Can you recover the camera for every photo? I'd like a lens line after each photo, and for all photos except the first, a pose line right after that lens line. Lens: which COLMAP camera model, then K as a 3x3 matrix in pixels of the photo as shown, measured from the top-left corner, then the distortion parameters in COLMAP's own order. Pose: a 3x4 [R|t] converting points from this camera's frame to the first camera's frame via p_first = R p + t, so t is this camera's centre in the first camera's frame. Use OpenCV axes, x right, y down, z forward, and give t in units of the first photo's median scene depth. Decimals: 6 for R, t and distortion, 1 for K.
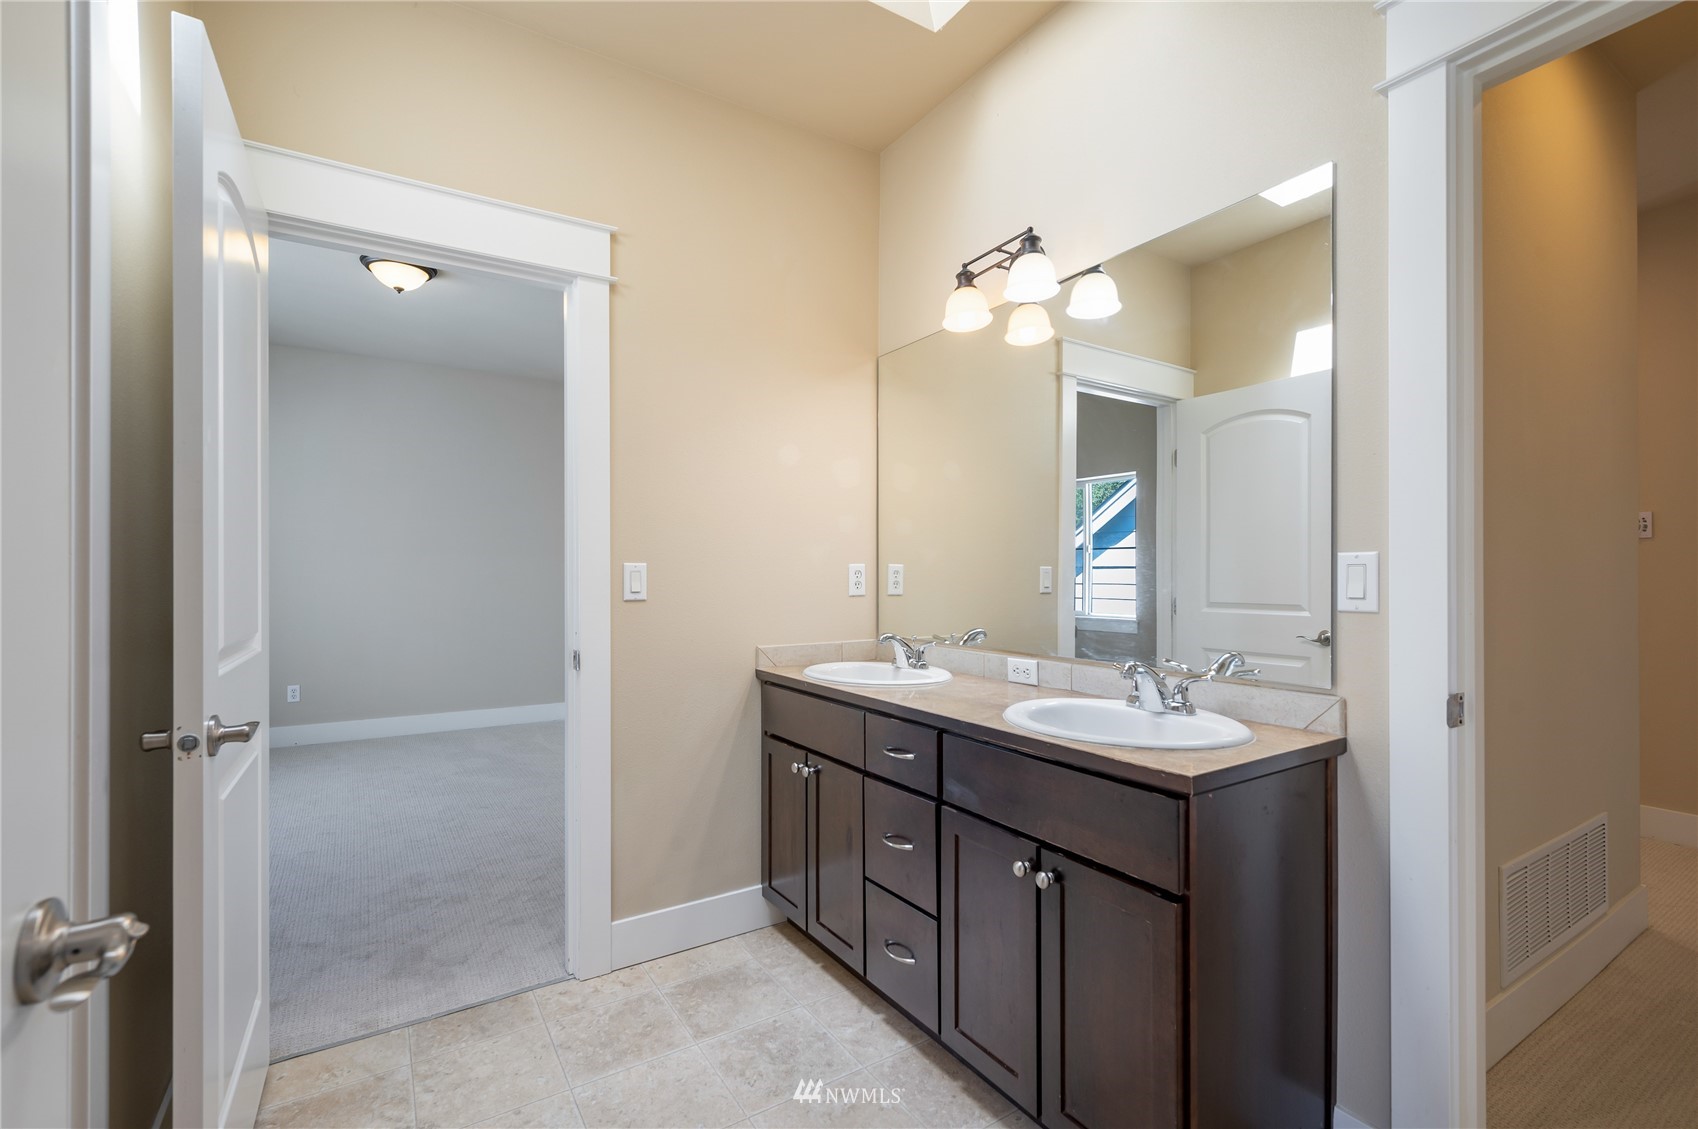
lens RADIAL K [[766.6, 0, 835.4], [0, 766.6, 571.2], [0, 0, 1]] dist [0.001087, 0.000596]
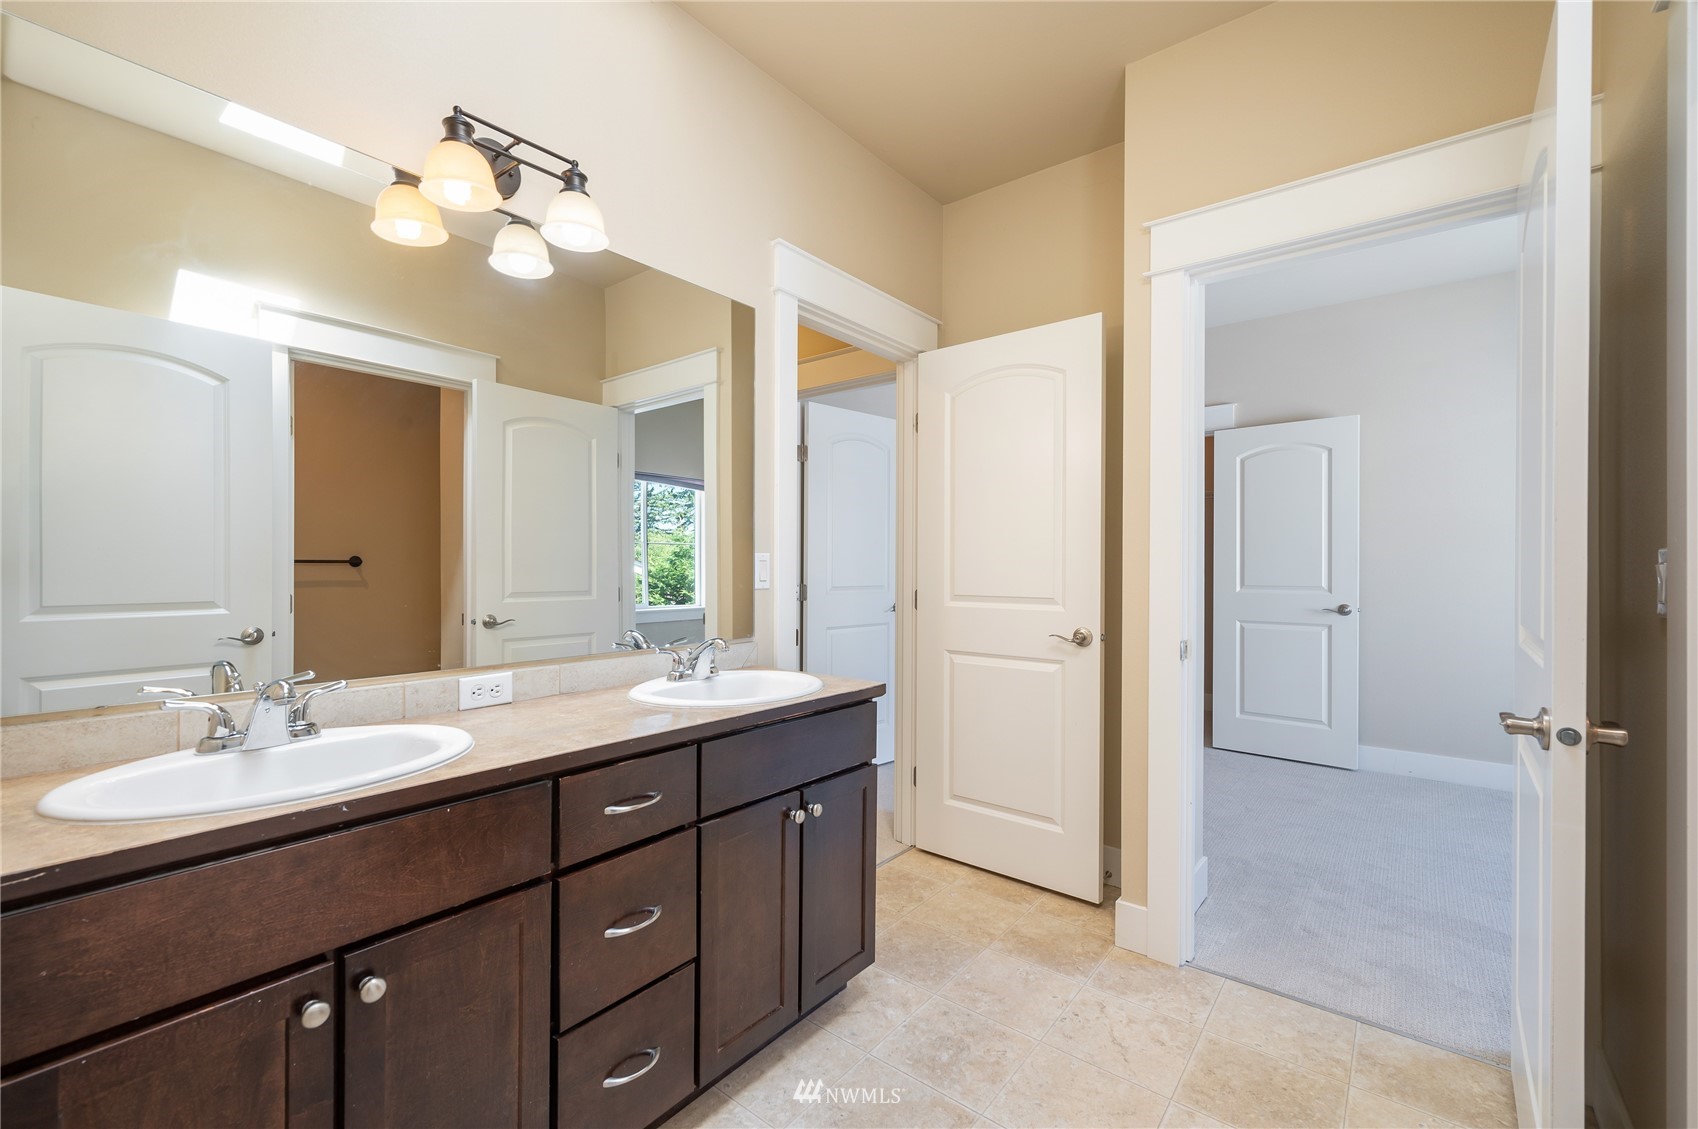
lens RADIAL K [[707.9, 0, 847.1], [0, 707.9, 569.4], [0, 0, 1]] dist [-0.014036, 0.000081]
pose [[-0.340715, -0.002200, 0.940164, -0.544718], [-0.005211, 0.999986, 0.000451, 0.006328], [-0.940152, -0.004745, -0.340722, 0.890827]]
